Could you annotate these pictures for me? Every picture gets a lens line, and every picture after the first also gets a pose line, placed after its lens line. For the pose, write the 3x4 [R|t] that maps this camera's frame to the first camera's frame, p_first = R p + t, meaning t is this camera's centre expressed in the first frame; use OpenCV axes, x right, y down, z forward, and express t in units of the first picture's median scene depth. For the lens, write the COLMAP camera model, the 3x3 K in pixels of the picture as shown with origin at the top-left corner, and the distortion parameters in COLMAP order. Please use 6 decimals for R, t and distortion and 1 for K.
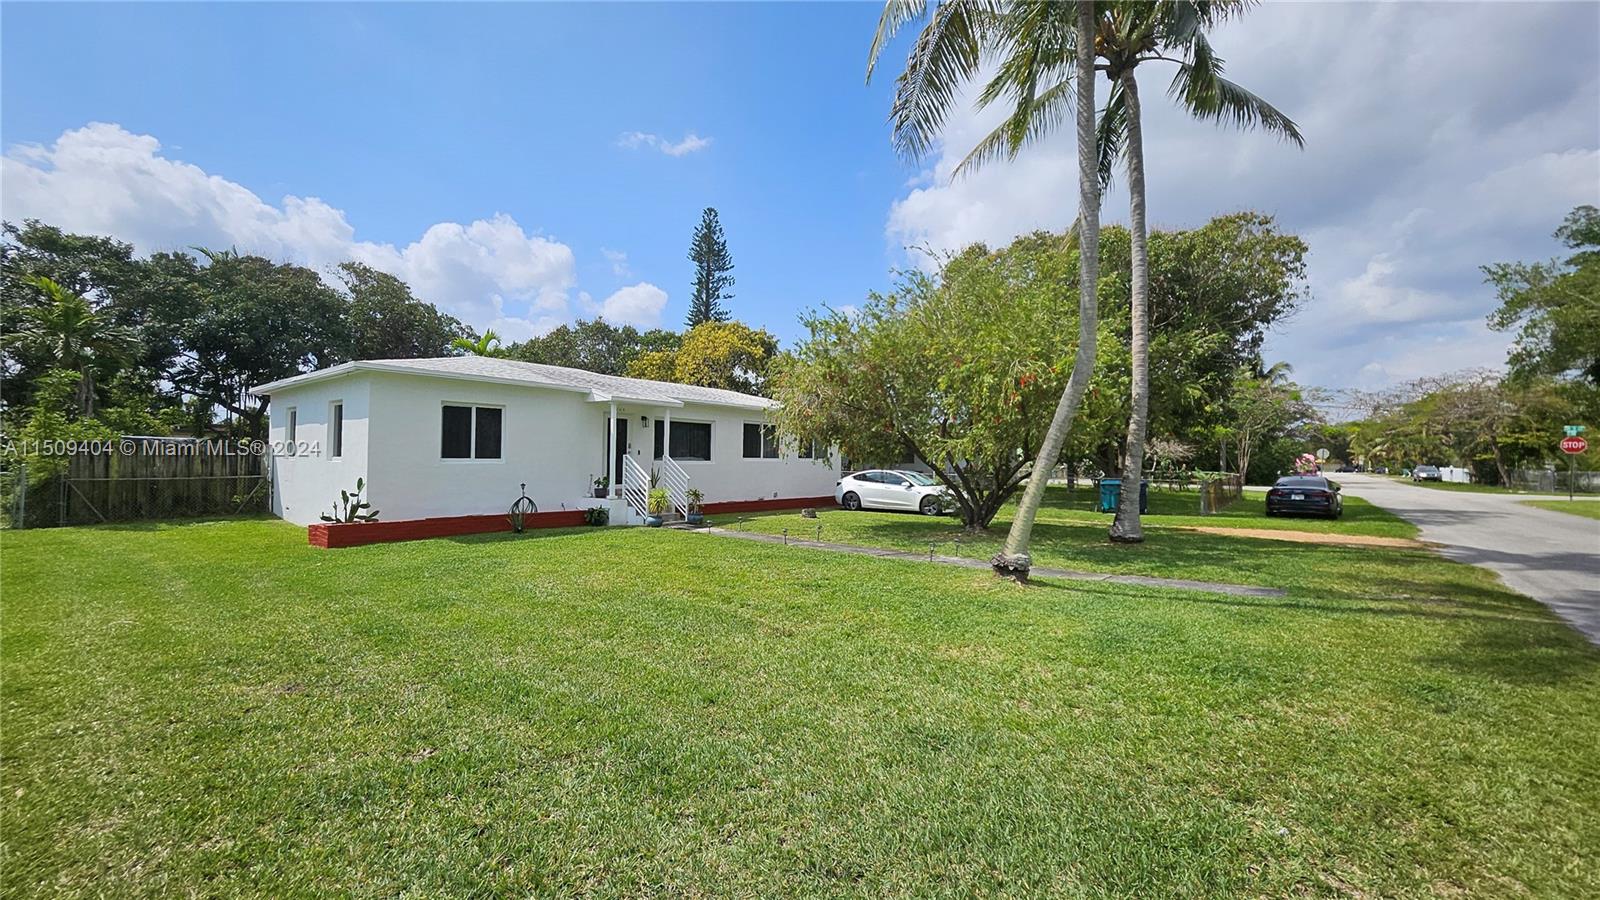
lens RADIAL K [[637.1, 0, 800.0], [0, 637.1, 450.0], [0, 0, 1]] dist [-0.001196, 0.000254]
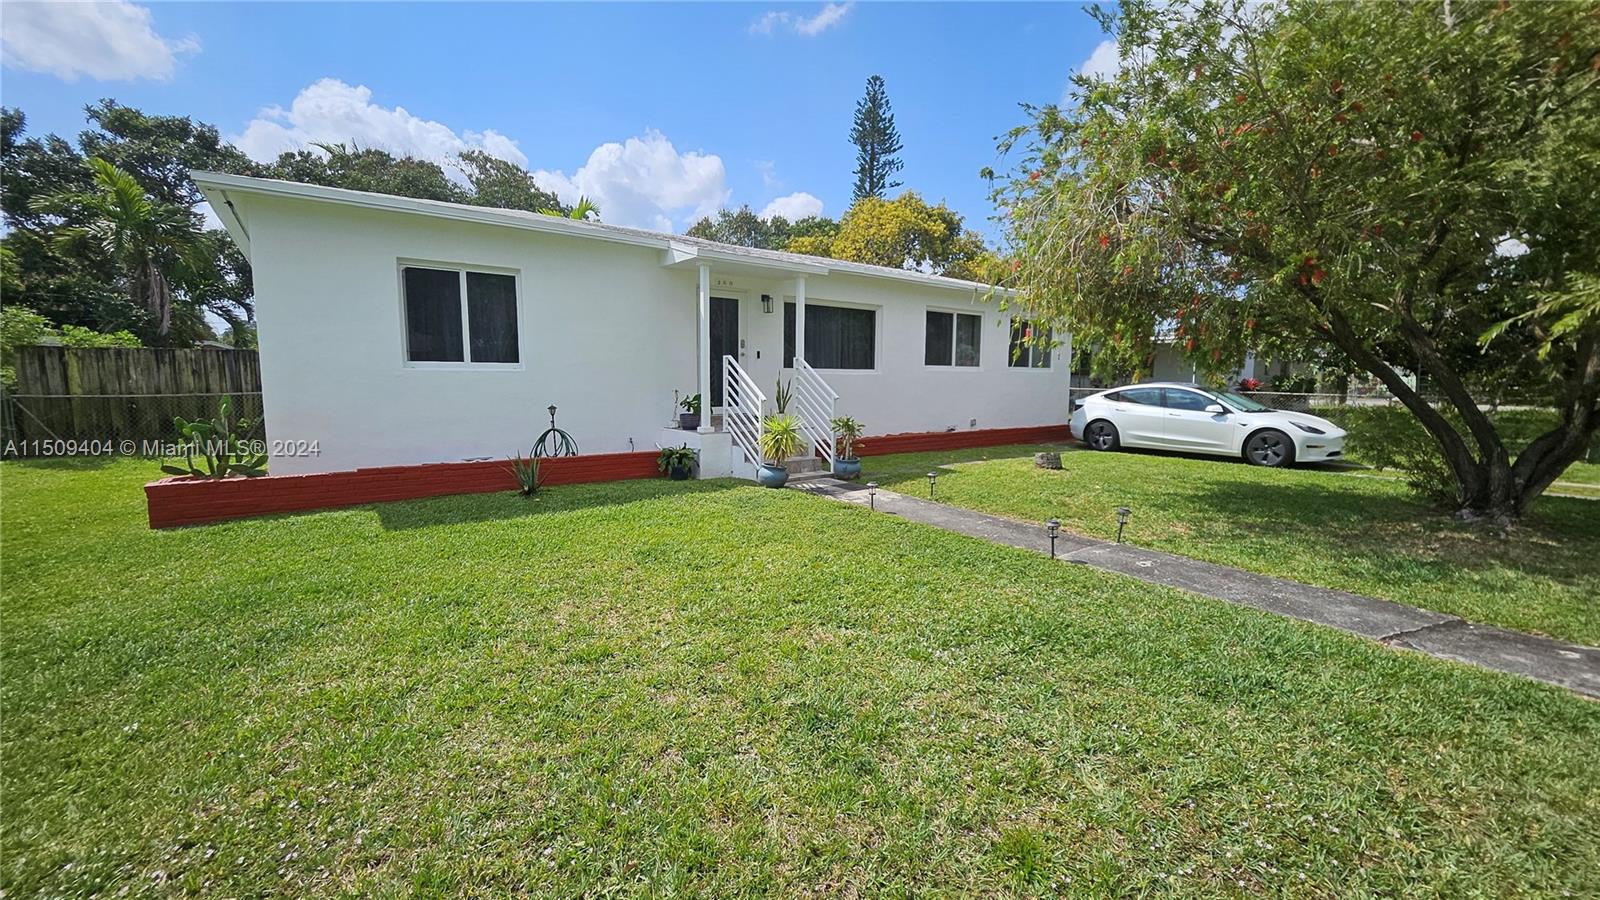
lens RADIAL K [[637.1, 0, 800.0], [0, 637.1, 450.0], [0, 0, 1]] dist [-0.001196, 0.000254]
pose [[0.968052, 0.024487, -0.249550, -0.050298], [0.007702, 0.991847, 0.127202, 0.014650], [0.250630, -0.125060, 0.959971, 0.352794]]
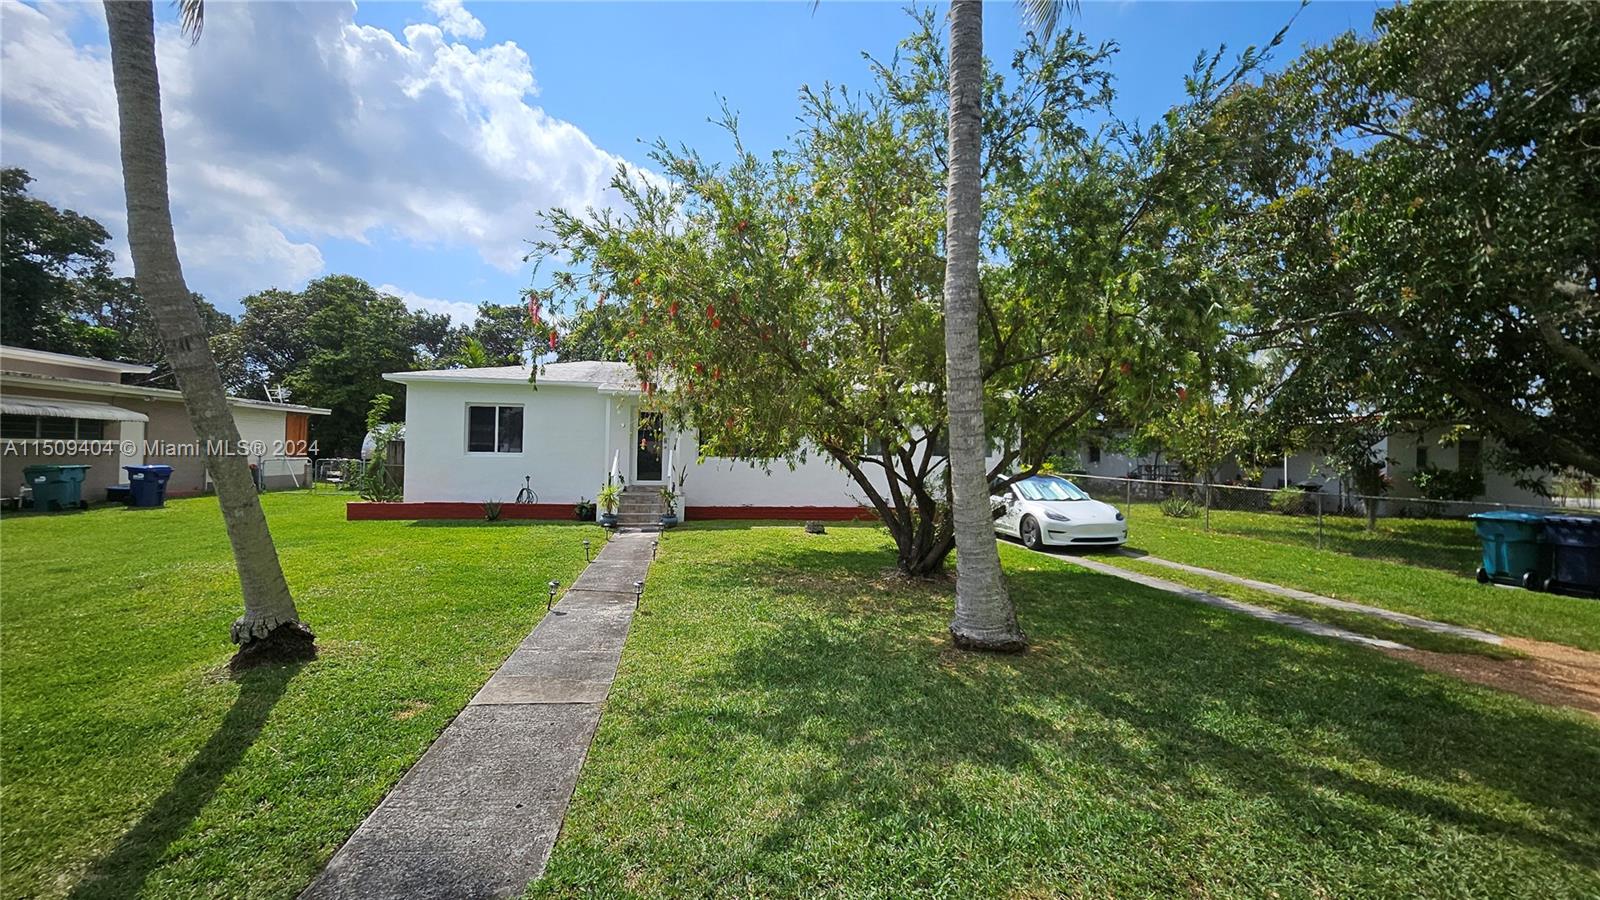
lens RADIAL K [[637.1, 0, 800.0], [0, 637.1, 450.0], [0, 0, 1]] dist [-0.001196, 0.000254]
pose [[0.743817, 0.002712, -0.668378, 0.446559], [-0.001271, 0.999996, 0.002644, 0.003863], [0.668382, -0.001117, 0.743817, 0.359091]]
